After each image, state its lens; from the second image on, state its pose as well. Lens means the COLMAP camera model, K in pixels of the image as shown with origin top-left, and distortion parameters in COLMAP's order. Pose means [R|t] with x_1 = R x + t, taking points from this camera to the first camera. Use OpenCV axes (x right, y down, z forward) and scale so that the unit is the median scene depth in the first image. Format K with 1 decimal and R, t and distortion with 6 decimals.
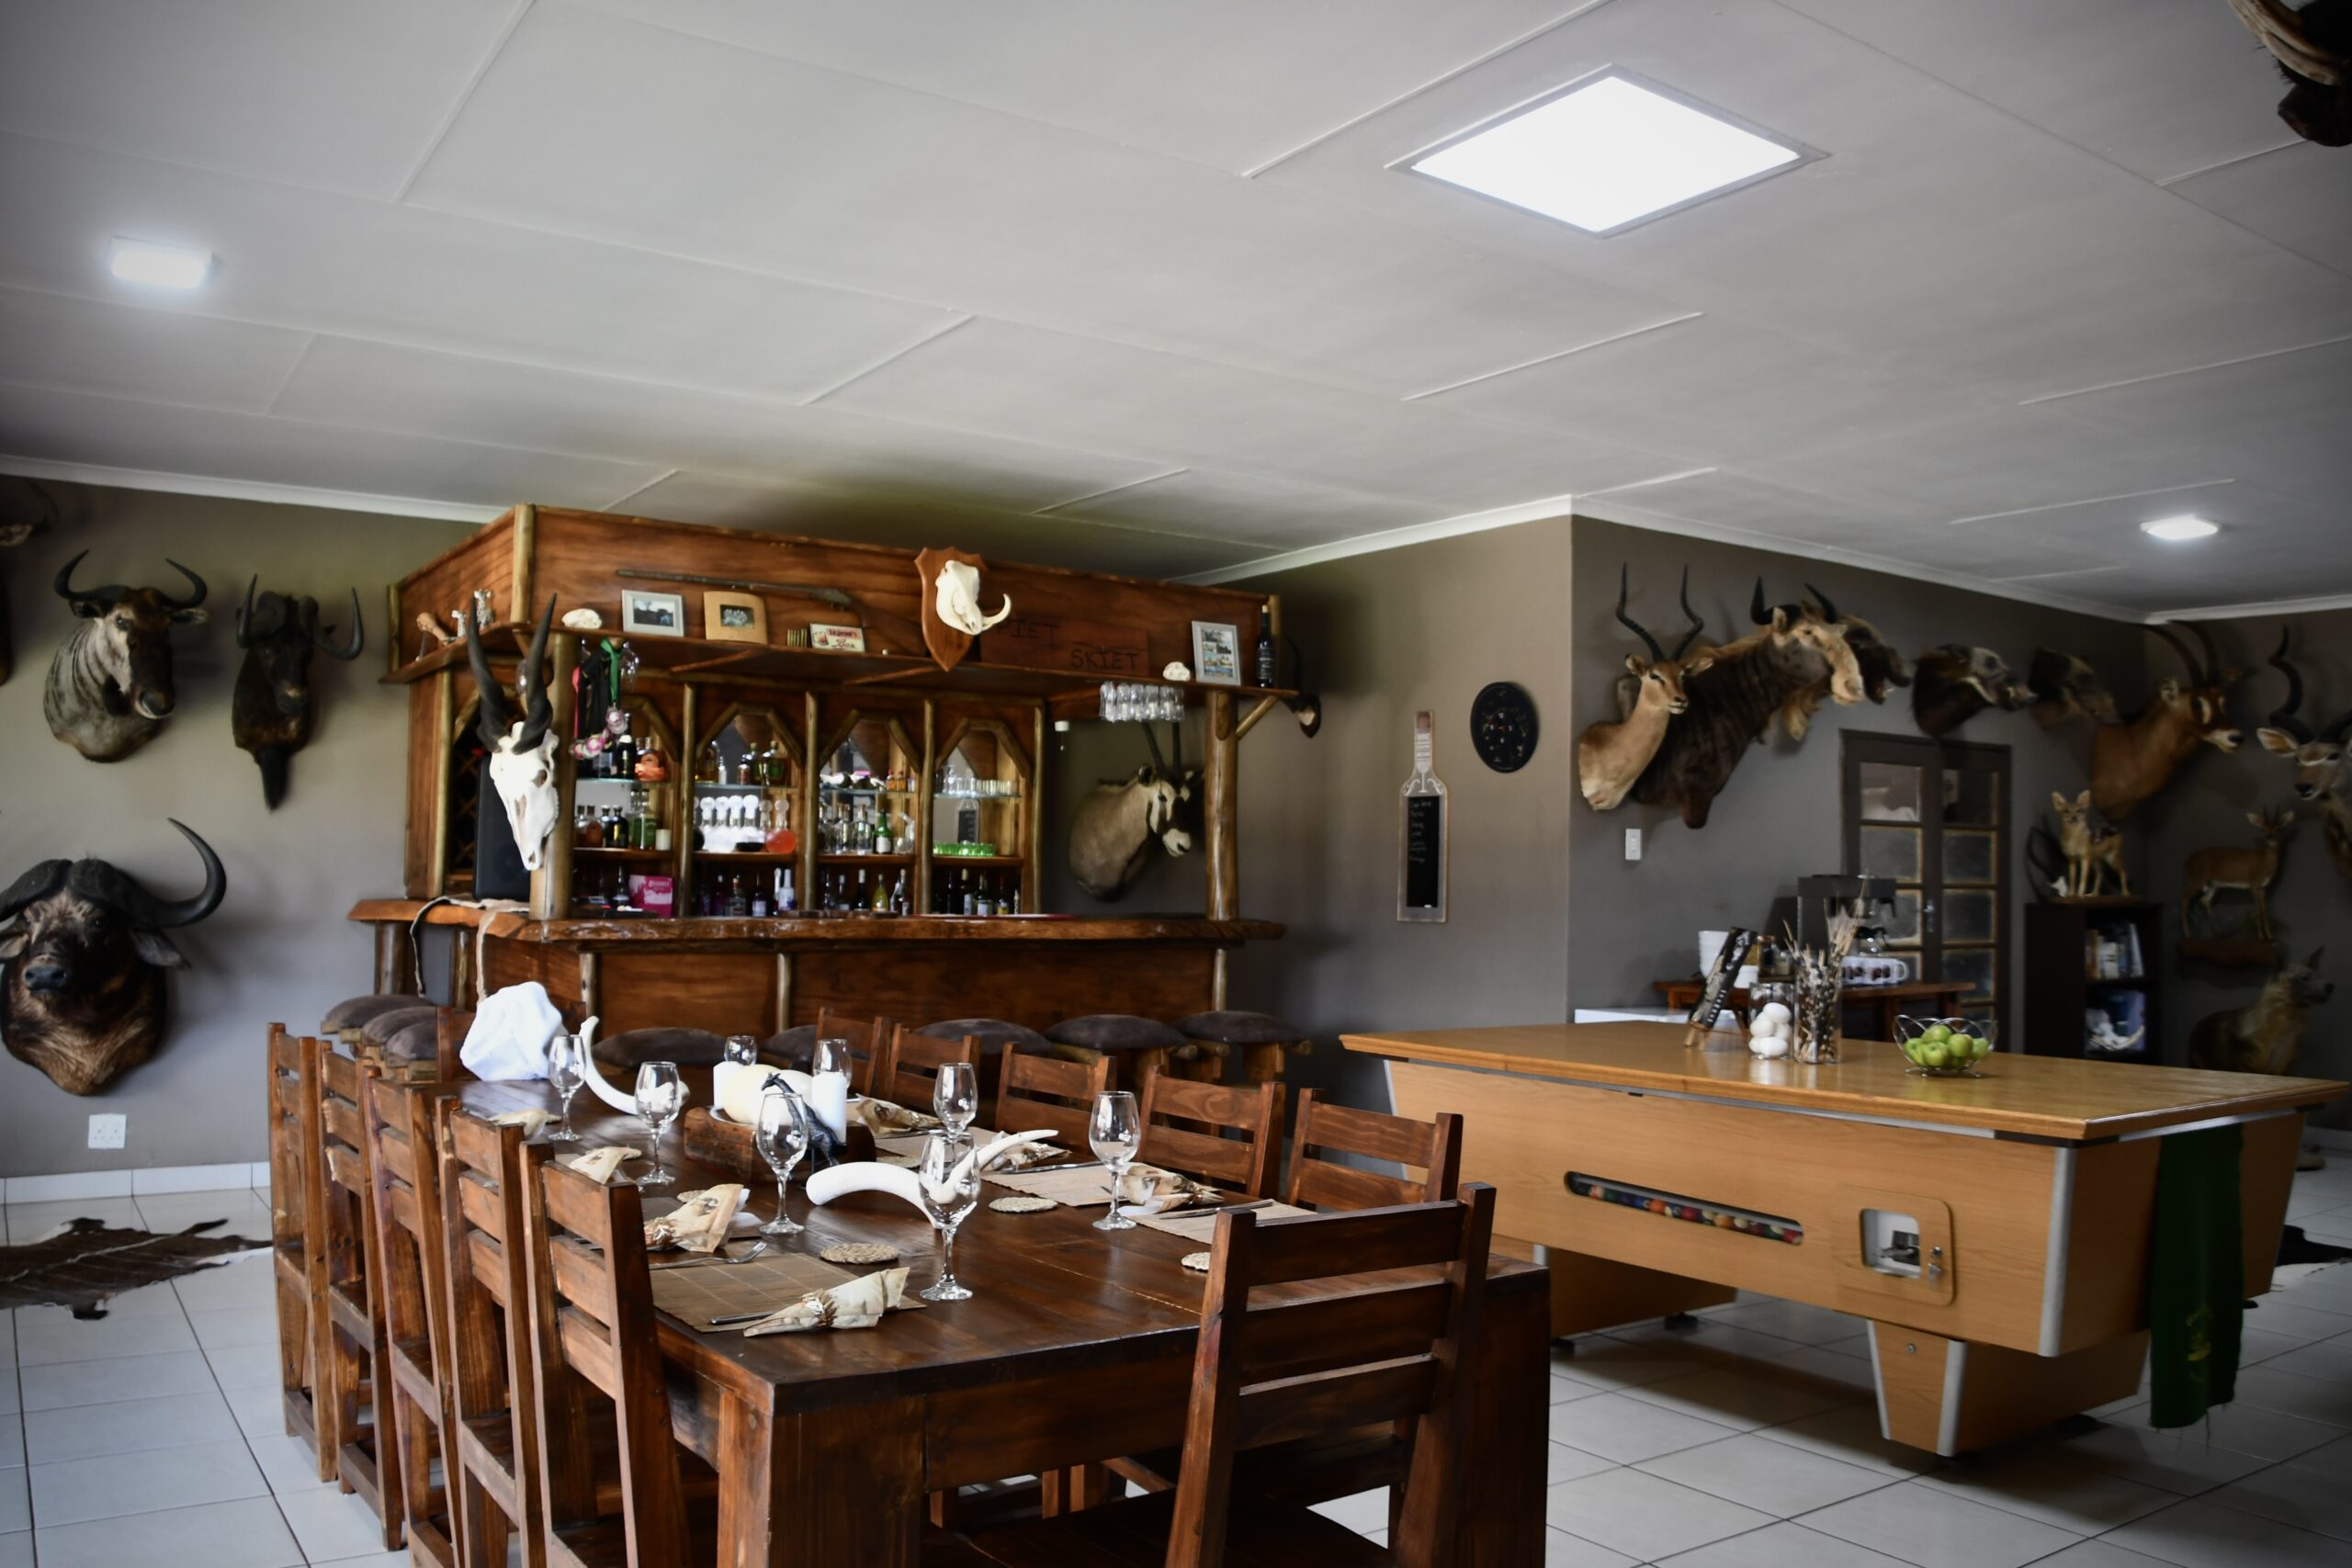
lens RADIAL K [[1855.5, 0, 1165.8], [0, 1855.5, 795.1], [0, 0, 1]] dist [-0.134617, 0.068681]
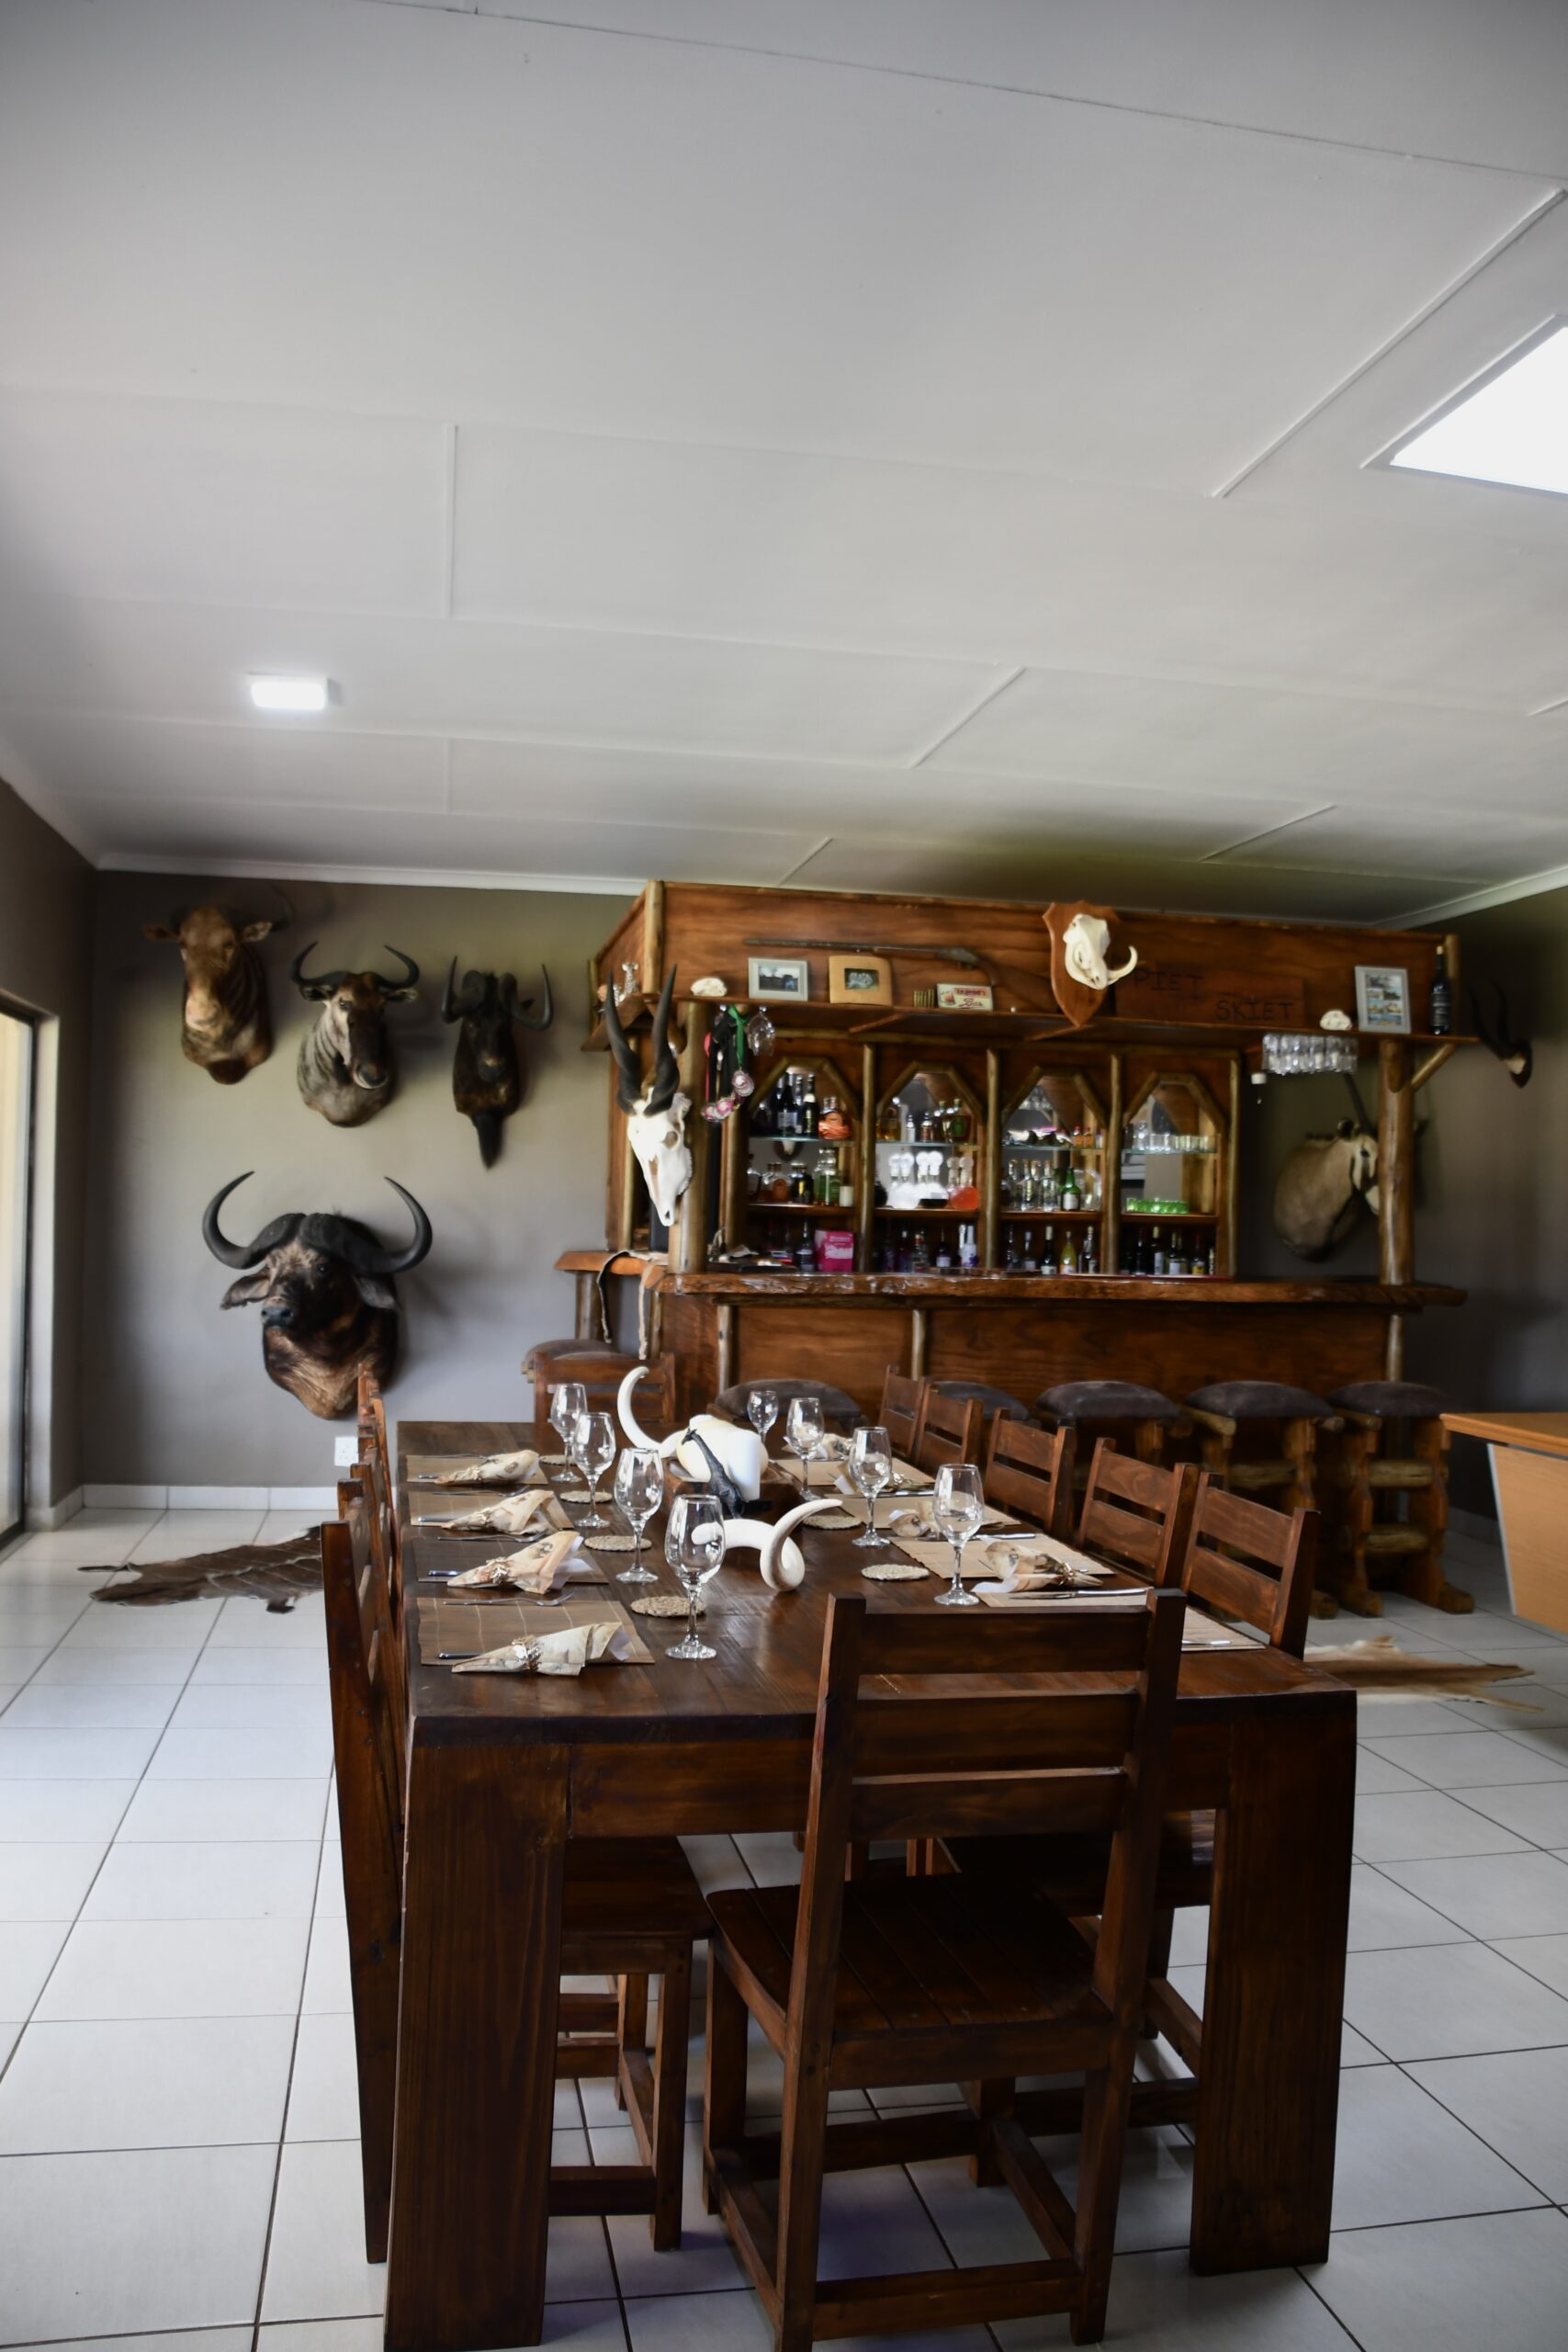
lens RADIAL K [[1855.5, 0, 717.6], [0, 1855.5, 1193.6], [0, 0, 1]] dist [-0.134617, 0.068681]
pose [[0.914182, 0.004178, -0.405282, 0.105553], [0.006120, 0.999691, 0.024110, -0.003144], [0.405257, -0.024521, 0.913874, 0.024387]]
